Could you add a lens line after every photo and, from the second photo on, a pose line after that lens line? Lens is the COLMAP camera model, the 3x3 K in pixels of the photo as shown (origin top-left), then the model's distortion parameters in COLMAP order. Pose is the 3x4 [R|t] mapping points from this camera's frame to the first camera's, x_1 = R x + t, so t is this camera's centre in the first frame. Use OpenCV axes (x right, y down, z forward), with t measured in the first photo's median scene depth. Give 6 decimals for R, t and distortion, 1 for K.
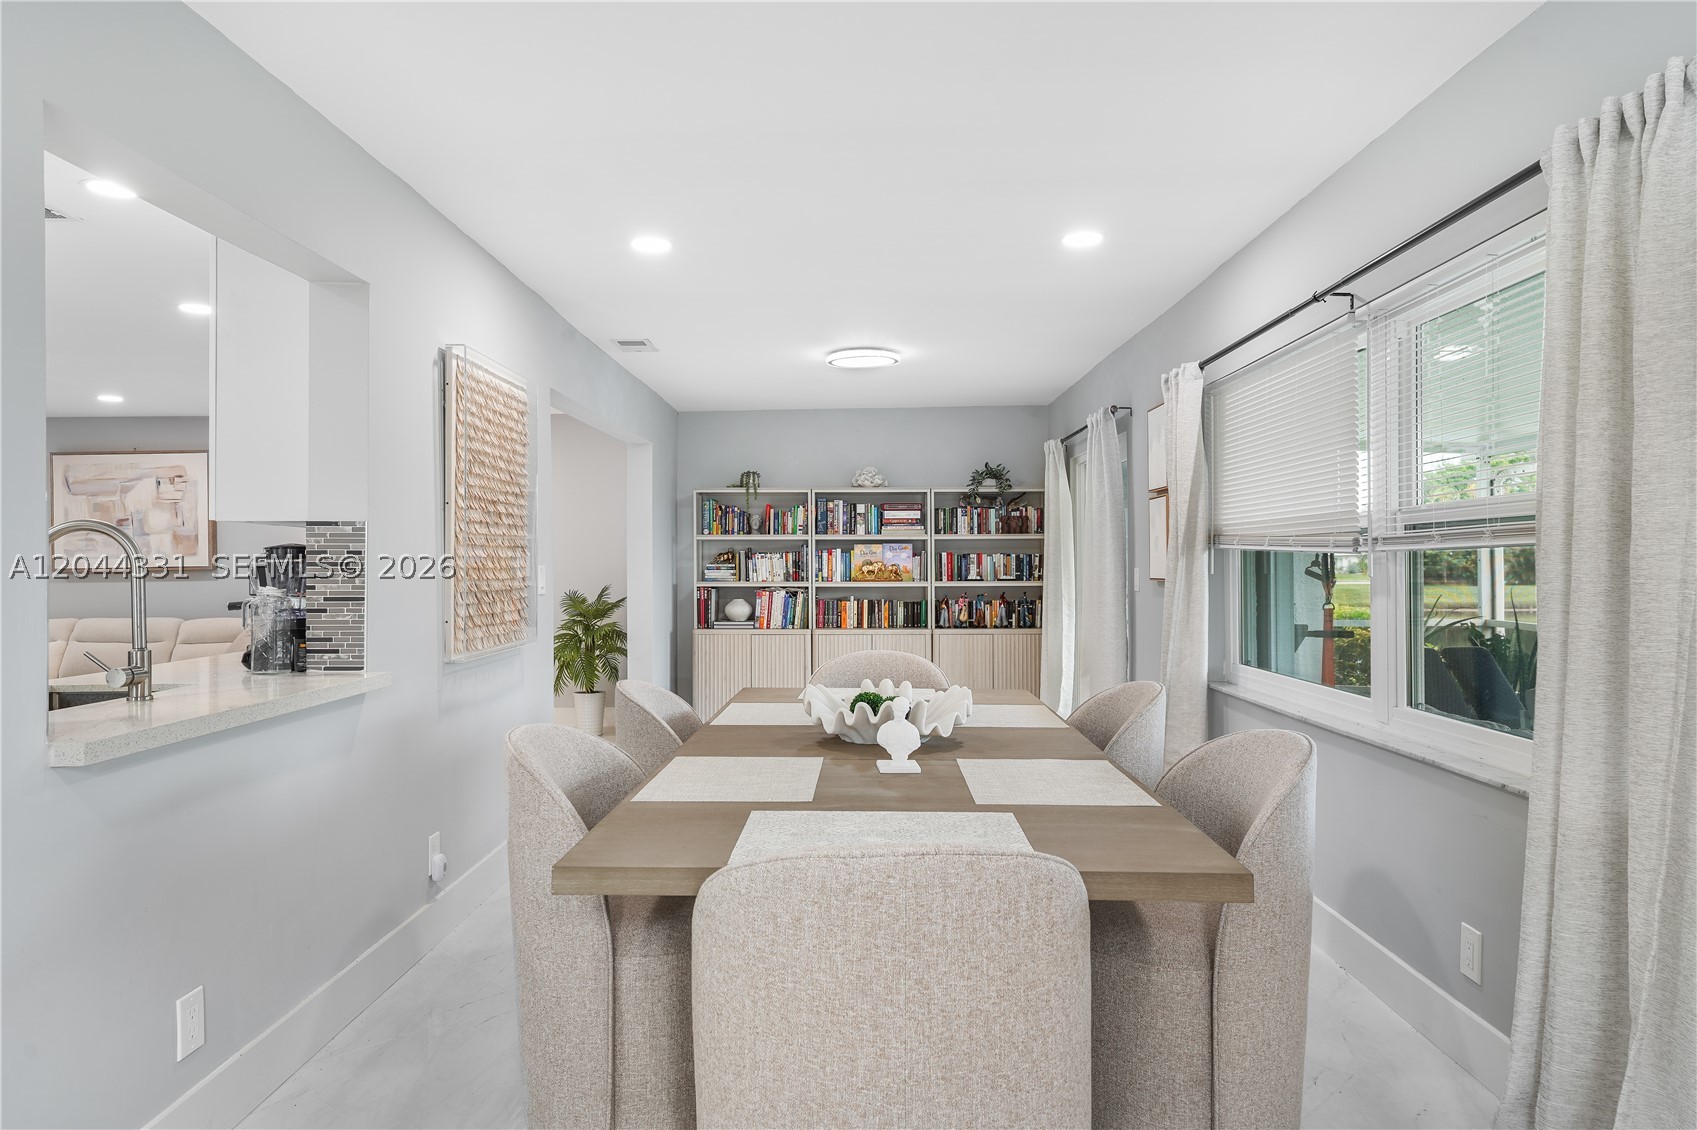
lens RADIAL K [[1056.1, 0, 852.4], [0, 1056.1, 560.2], [0, 0, 1]] dist [0.006837, 0.003691]
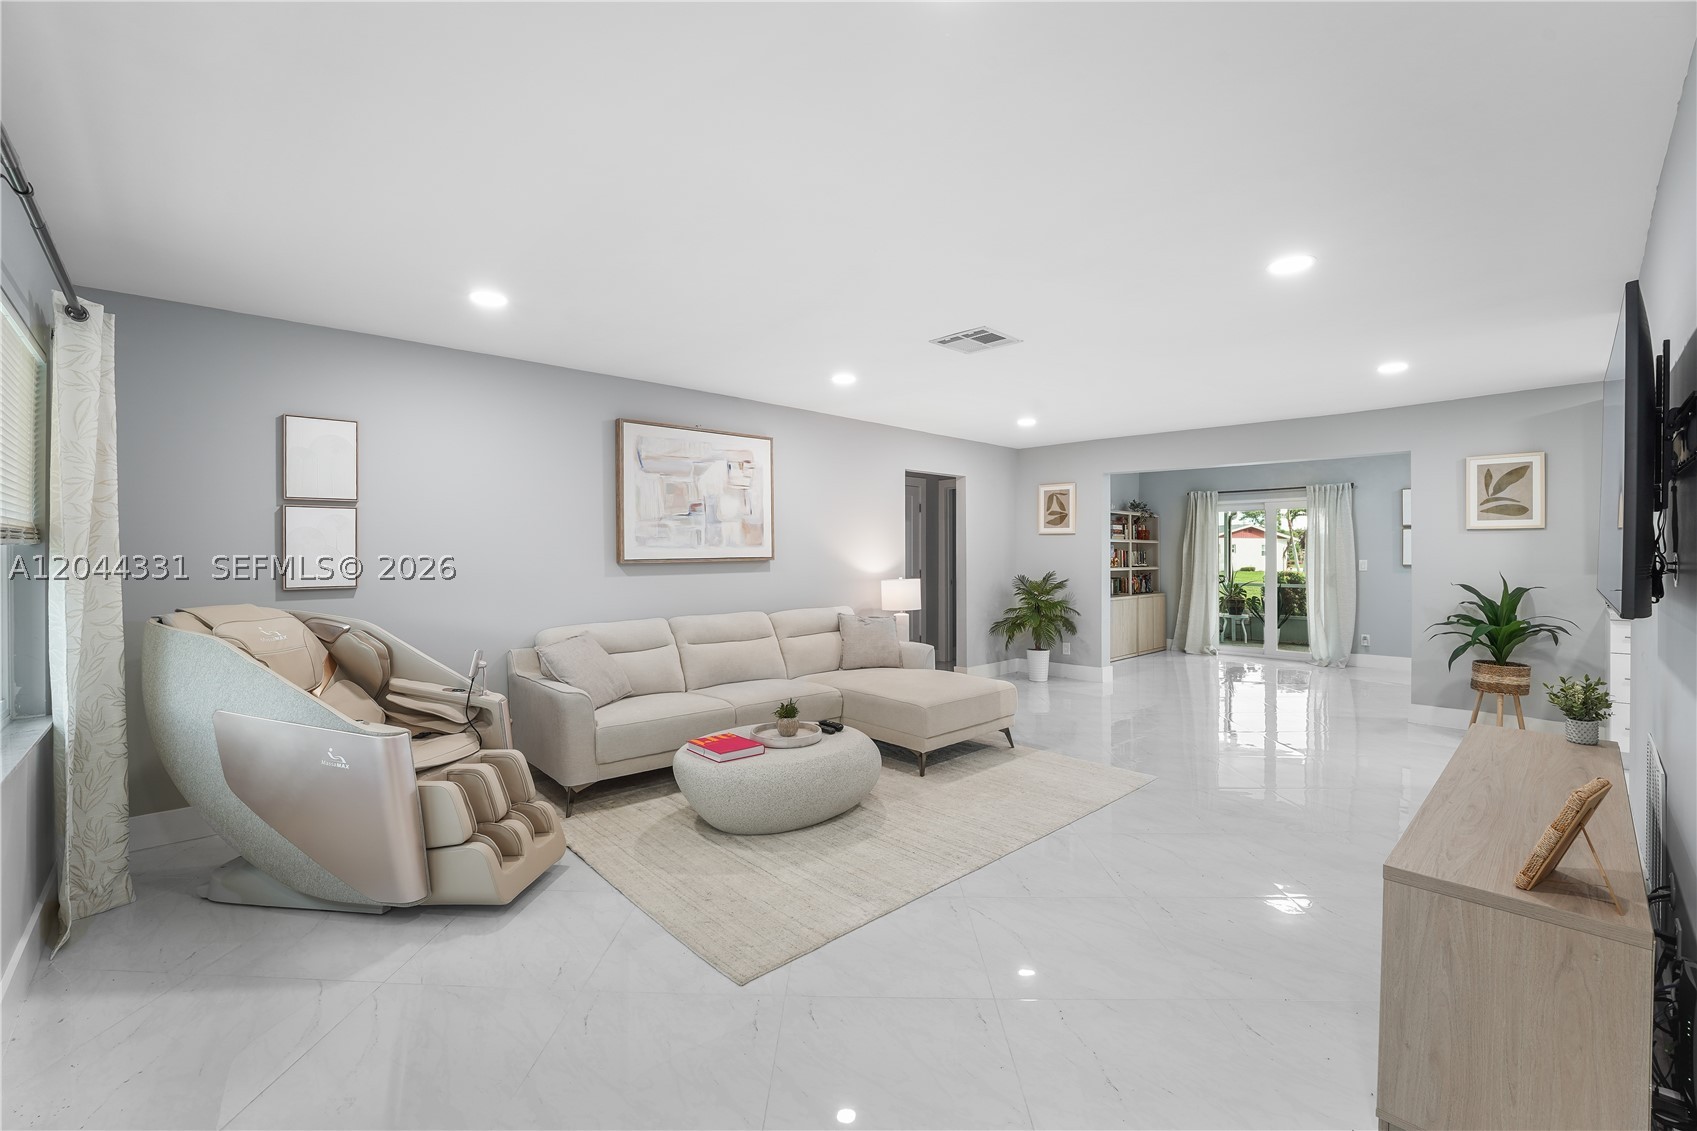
lens RADIAL K [[699.1, 0, 835.5], [0, 699.1, 561.7], [0, 0, 1]] dist [-0.029846, 0.001823]
pose [[0.734389, -0.000929, 0.678728, -1.022200], [-0.006883, 0.999937, 0.008816, 0.004078], [-0.678694, -0.011146, 0.734337, 0.498826]]
